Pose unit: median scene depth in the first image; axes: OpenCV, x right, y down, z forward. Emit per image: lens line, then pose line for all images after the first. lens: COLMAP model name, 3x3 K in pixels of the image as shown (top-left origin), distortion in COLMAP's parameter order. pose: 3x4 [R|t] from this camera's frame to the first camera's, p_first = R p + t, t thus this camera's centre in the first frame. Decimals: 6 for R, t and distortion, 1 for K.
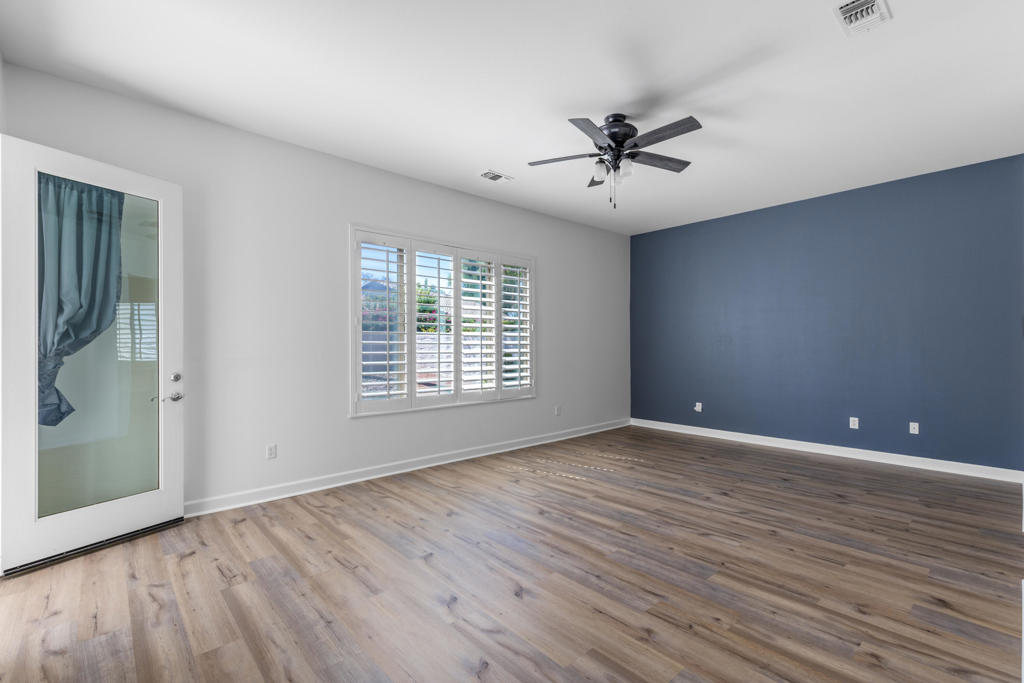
lens RADIAL K [[457.4, 0, 513.1], [0, 457.4, 347.0], [0, 0, 1]] dist [0.005949, -0.001683]
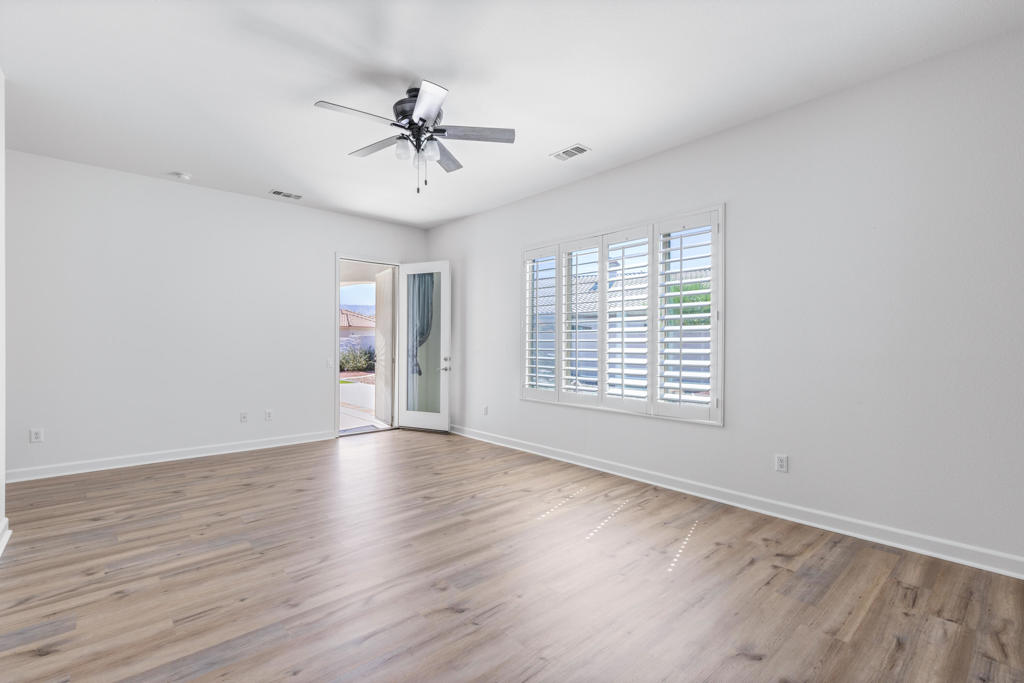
lens RADIAL K [[457.4, 0, 511.6], [0, 457.4, 342.4], [0, 0, 1]] dist [0.005949, -0.001683]
pose [[0.002476, 0.001003, -0.999996, 1.419975], [-0.003945, 0.999992, 0.000993, -0.009082], [0.999989, 0.003943, 0.002480, 1.479456]]
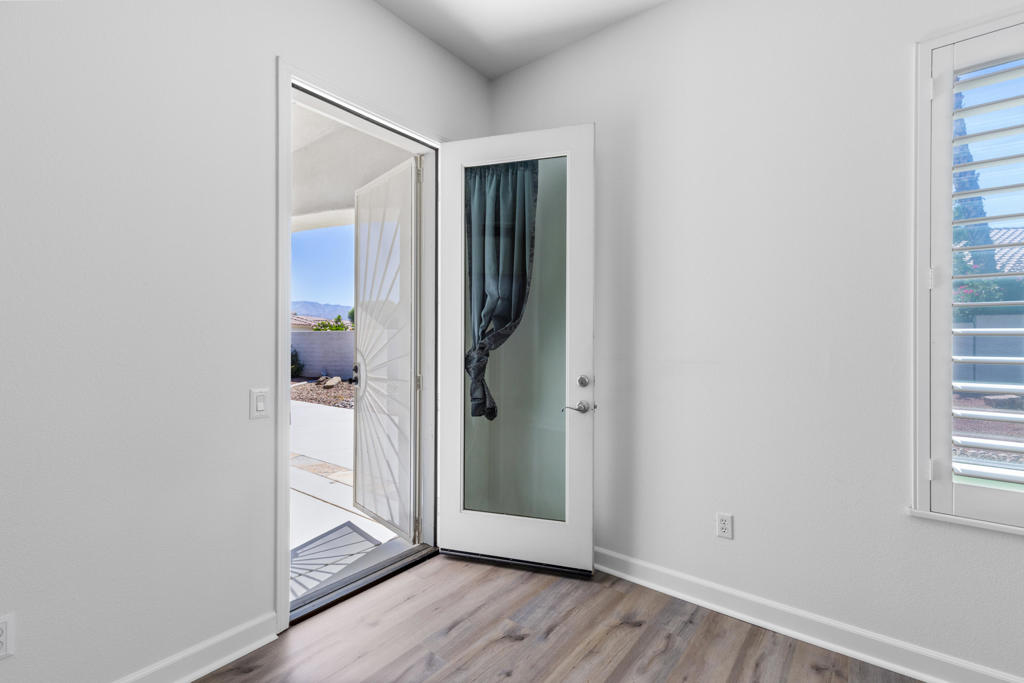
lens RADIAL K [[457.4, 0, 506.5], [0, 457.4, 342.9], [0, 0, 1]] dist [0.005949, -0.001683]
pose [[0.170554, 0.005116, -0.985335, -0.021473], [-0.001883, 0.999986, 0.004866, -0.000462], [0.985347, 0.001025, 0.170561, 0.867092]]
